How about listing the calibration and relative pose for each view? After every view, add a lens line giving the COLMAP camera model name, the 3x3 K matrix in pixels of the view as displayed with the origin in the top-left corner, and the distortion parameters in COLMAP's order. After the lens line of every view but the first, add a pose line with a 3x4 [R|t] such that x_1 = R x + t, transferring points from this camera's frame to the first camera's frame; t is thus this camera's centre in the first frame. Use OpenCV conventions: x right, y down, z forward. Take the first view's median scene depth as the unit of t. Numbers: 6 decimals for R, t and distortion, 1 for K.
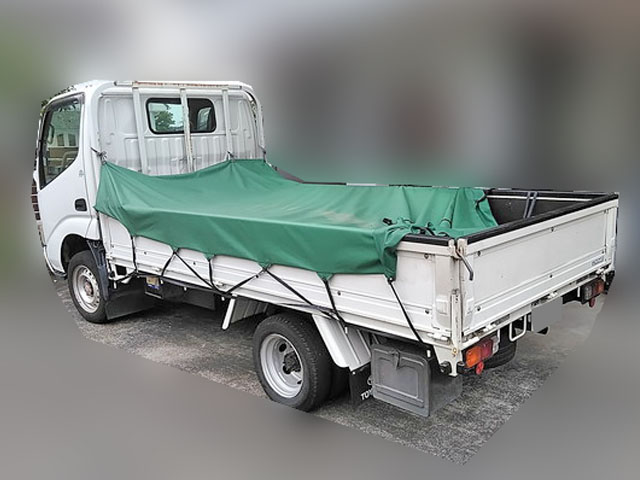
lens RADIAL K [[572.9, 0, 320.0], [0, 572.9, 240.0], [0, 0, 1]] dist [-0.004790, -0.002780]
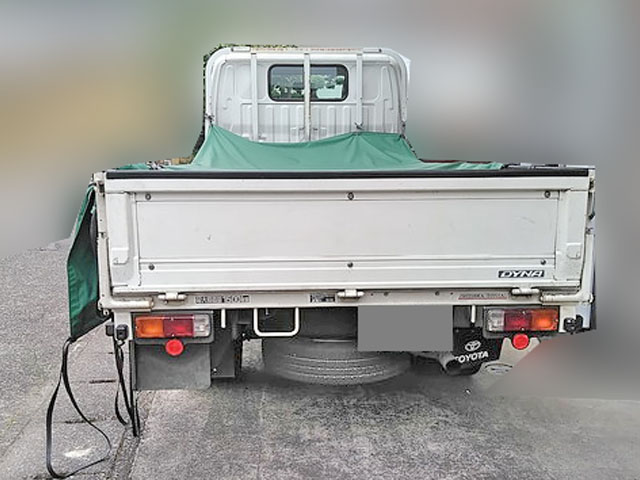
lens RADIAL K [[646.4, 0, 320.0], [0, 646.4, 240.0], [0, 0, 1]] dist [0.021494, 0.007674]
pose [[0.750285, 0.131713, -0.647861, 0.511992], [-0.151326, 0.988151, 0.025645, 0.010503], [0.643562, 0.078797, 0.761327, 0.218462]]
